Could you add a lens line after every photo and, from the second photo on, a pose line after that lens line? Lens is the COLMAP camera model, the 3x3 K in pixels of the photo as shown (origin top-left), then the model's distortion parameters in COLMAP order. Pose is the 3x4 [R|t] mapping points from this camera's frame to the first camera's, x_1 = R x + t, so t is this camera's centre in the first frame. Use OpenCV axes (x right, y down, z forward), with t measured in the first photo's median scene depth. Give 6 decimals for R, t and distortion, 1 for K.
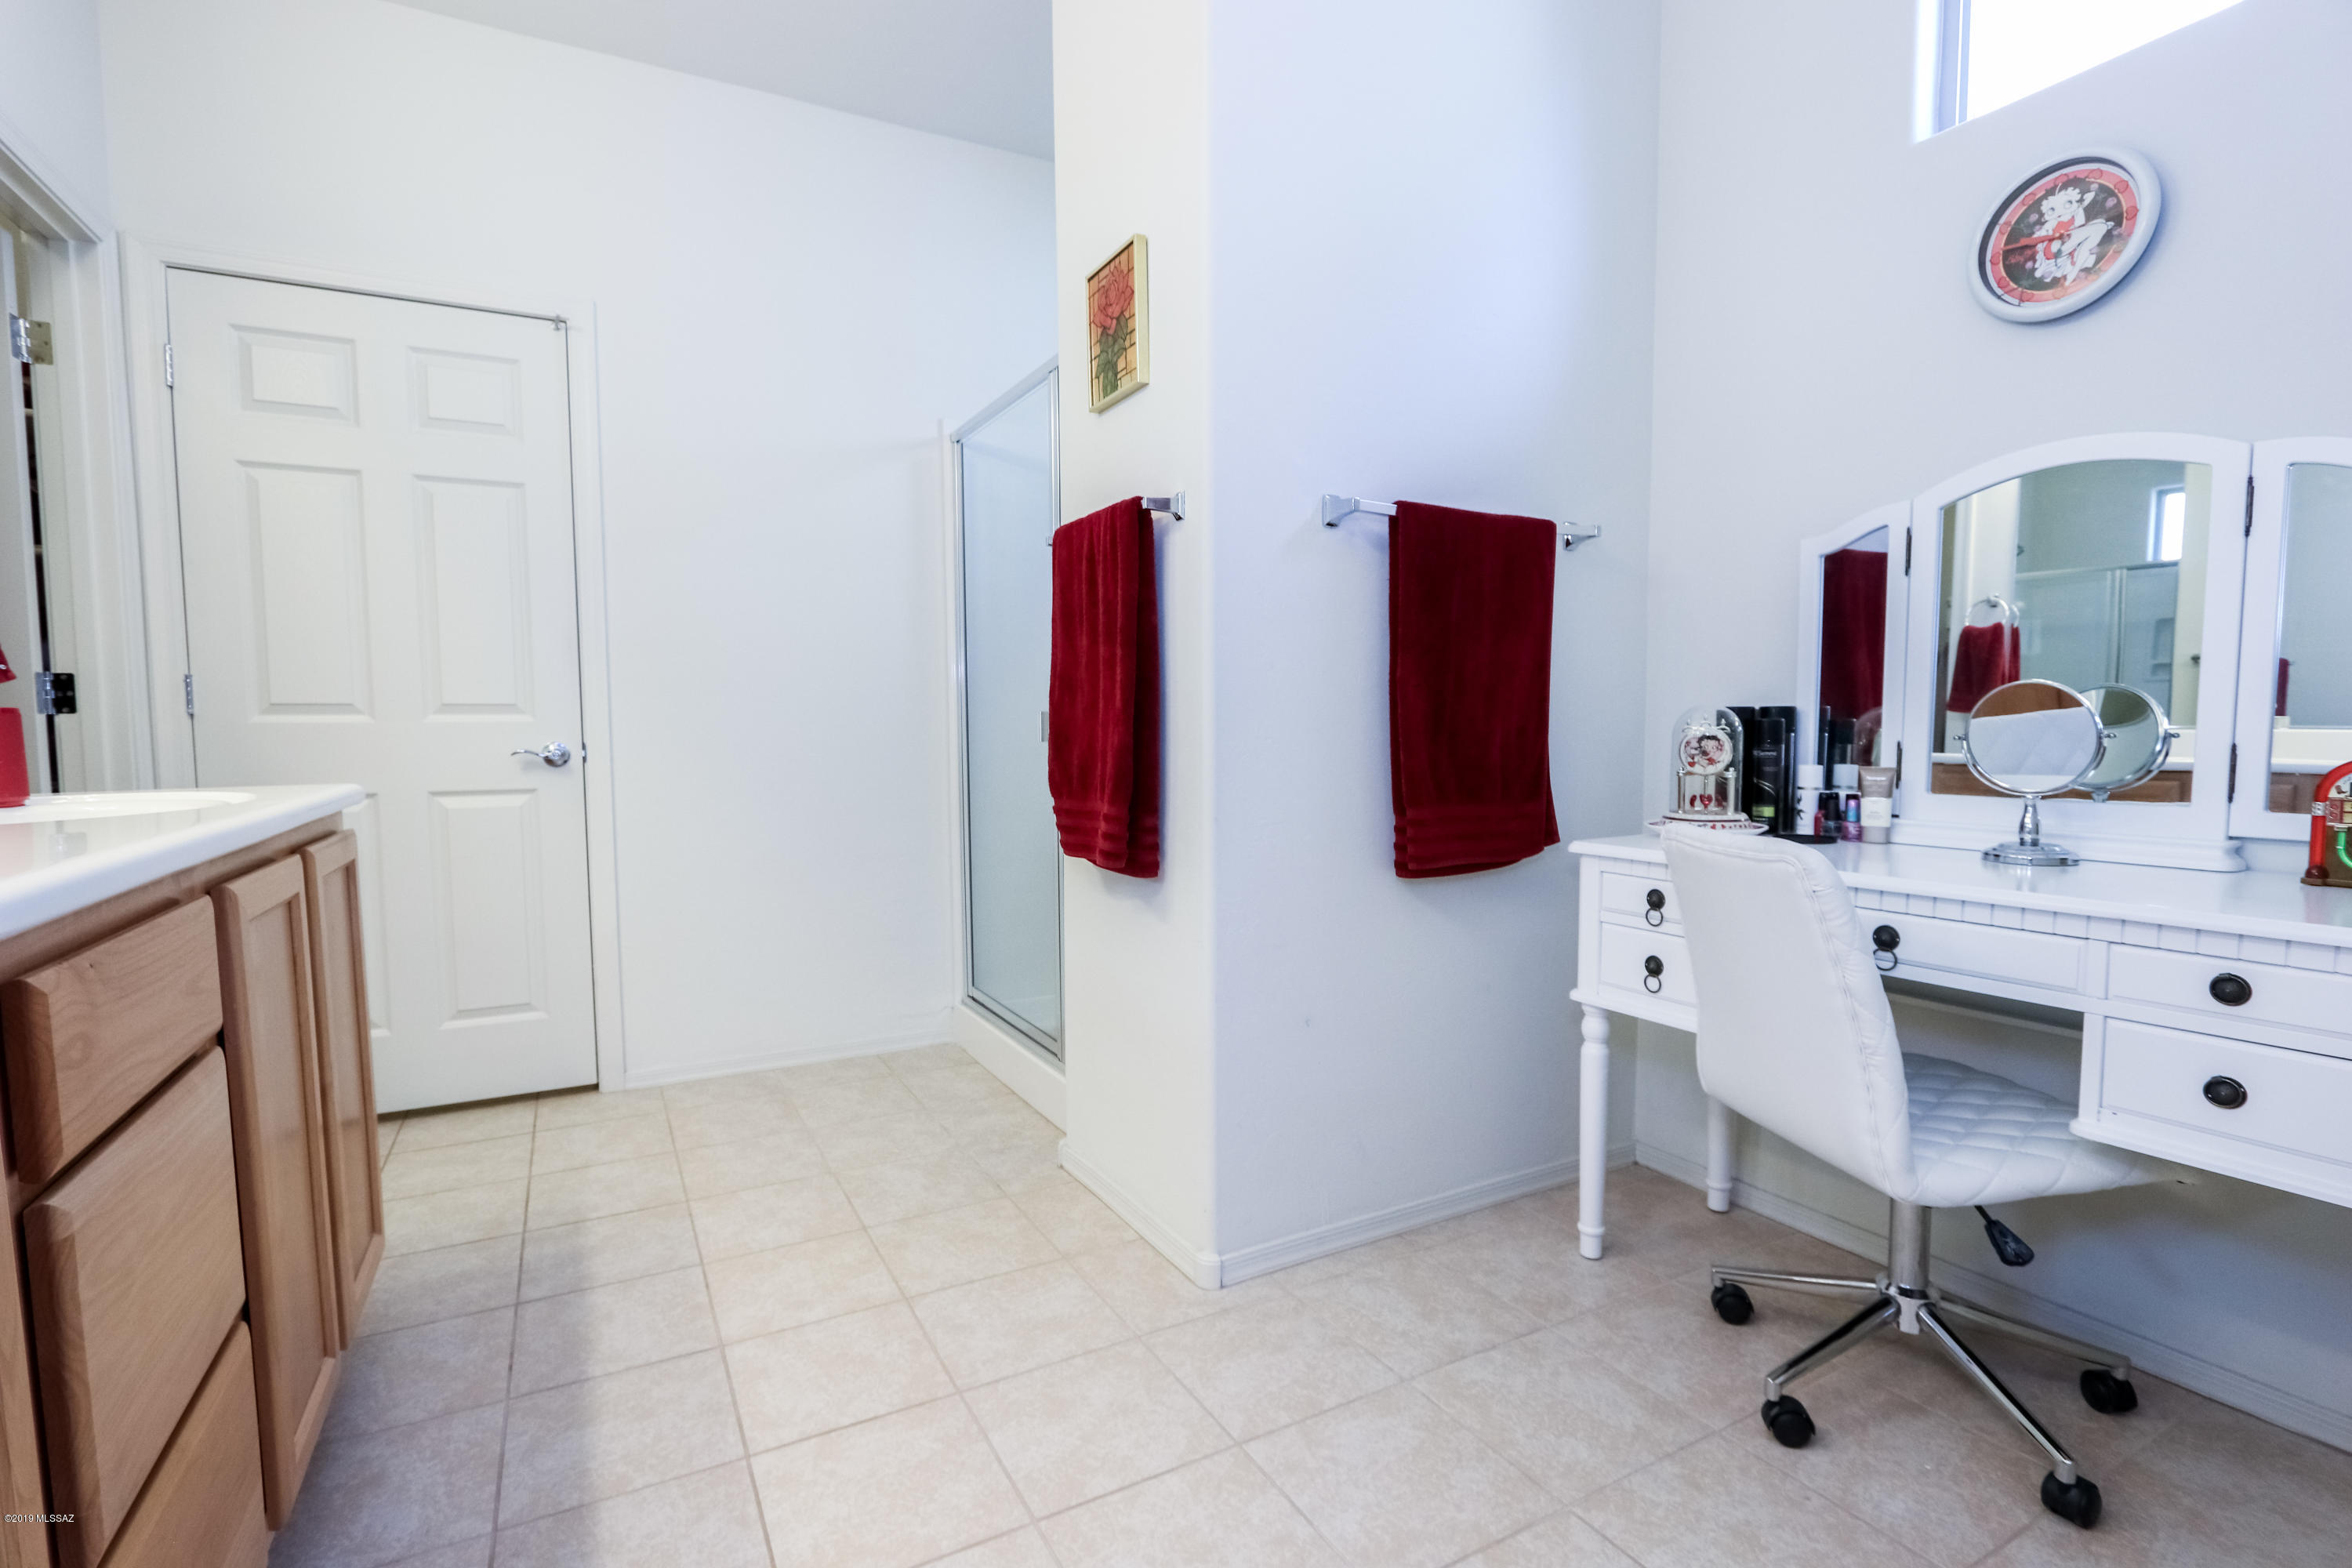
lens RADIAL K [[1078.4, 0, 1125.1], [0, 1078.4, 792.4], [0, 0, 1]] dist [-0.014773, 0.001816]
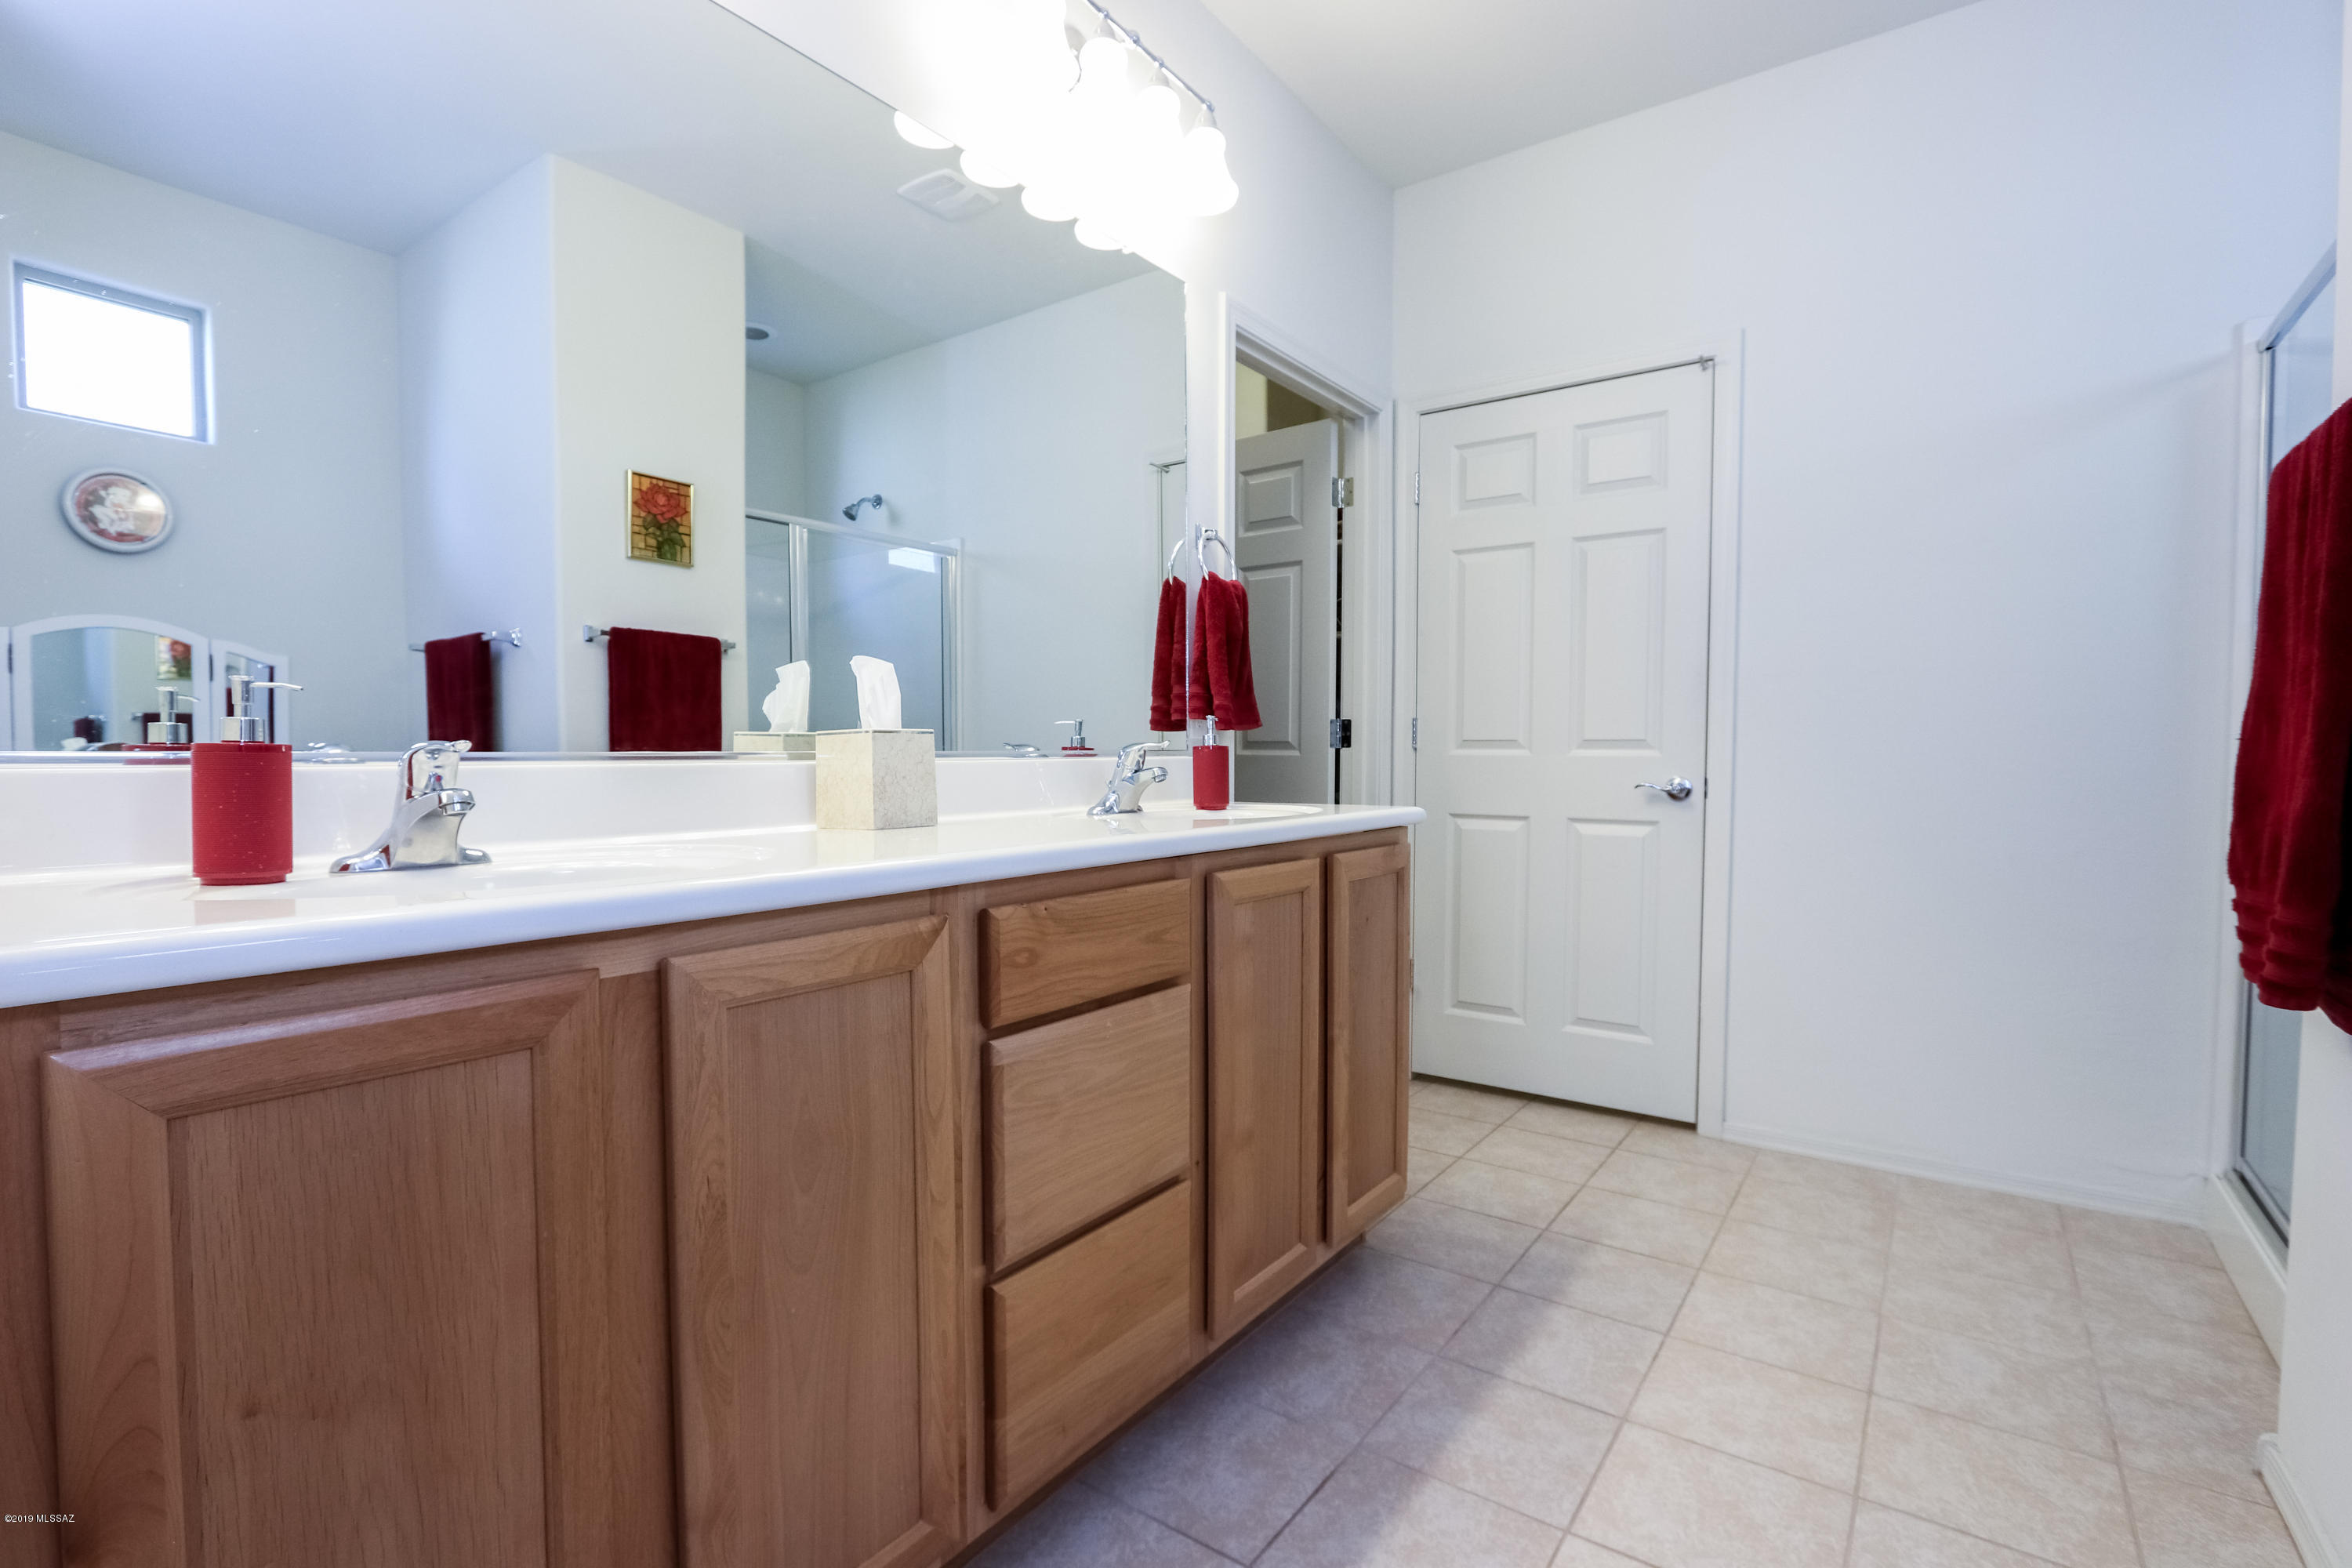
lens RADIAL K [[1078.4, 0, 1171.7], [0, 1078.4, 791.3], [0, 0, 1]] dist [-0.014773, 0.001816]
pose [[0.449257, 0.038860, -0.892557, 0.202704], [-0.063945, 0.997890, 0.011261, -0.017147], [0.891111, 0.052015, 0.450794, 0.142777]]
